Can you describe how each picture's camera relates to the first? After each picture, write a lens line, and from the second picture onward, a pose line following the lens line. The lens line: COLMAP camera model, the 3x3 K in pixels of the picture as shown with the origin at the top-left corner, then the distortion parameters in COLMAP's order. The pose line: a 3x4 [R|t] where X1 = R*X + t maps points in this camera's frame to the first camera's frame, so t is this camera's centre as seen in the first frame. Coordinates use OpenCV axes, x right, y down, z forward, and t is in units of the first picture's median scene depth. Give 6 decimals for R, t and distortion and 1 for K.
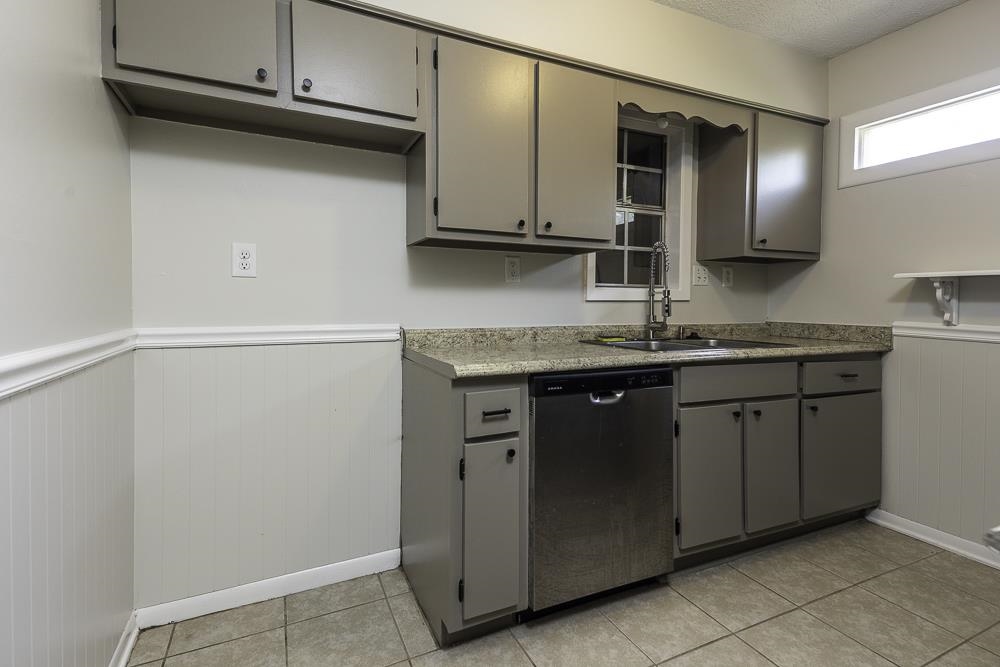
lens RADIAL K [[478.9, 0, 497.8], [0, 478.9, 309.8], [0, 0, 1]] dist [0.045395, -0.017646]
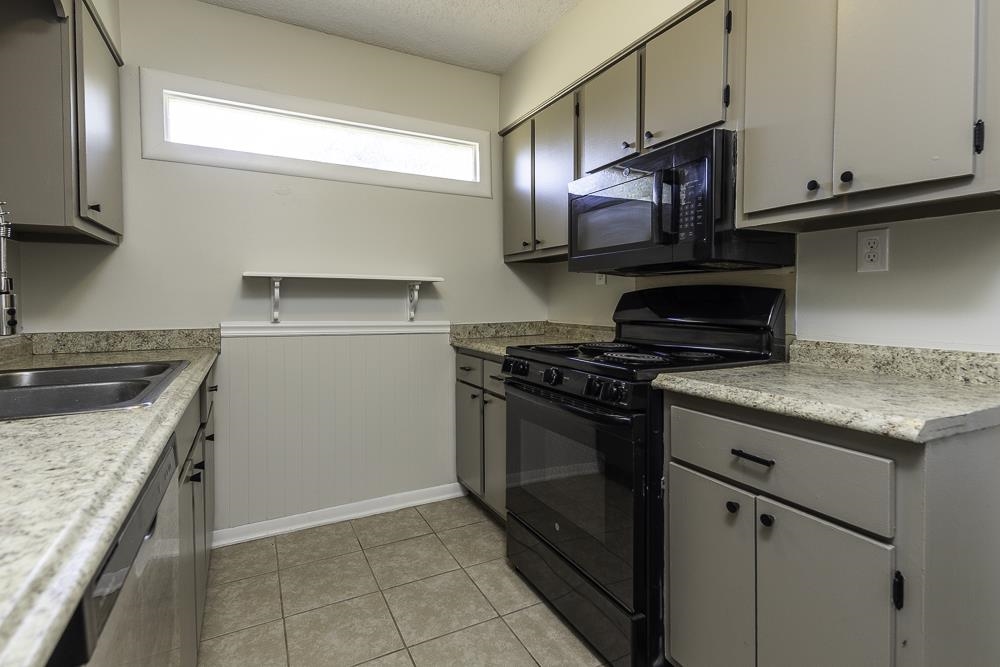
lens RADIAL K [[478.9, 0, 497.8], [0, 478.9, 309.8], [0, 0, 1]] dist [0.045395, -0.017646]
pose [[-0.038230, -0.023277, 0.998998, -0.148886], [0.021966, 0.999468, 0.024129, -0.011753], [-0.999027, 0.022867, -0.037699, 0.585702]]
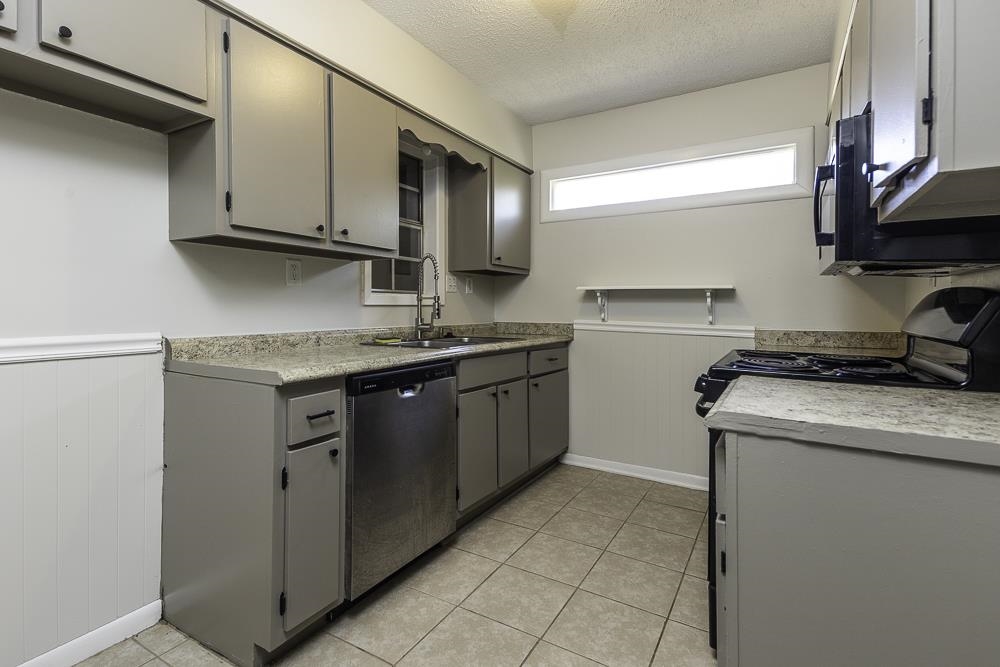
lens RADIAL K [[478.9, 0, 497.8], [0, 478.9, 309.8], [0, 0, 1]] dist [0.045395, -0.017646]
pose [[0.826165, -0.005452, 0.563402, -0.193456], [0.011069, 0.999917, -0.006555, 0.001607], [-0.563320, 0.011651, 0.826157, -0.041368]]
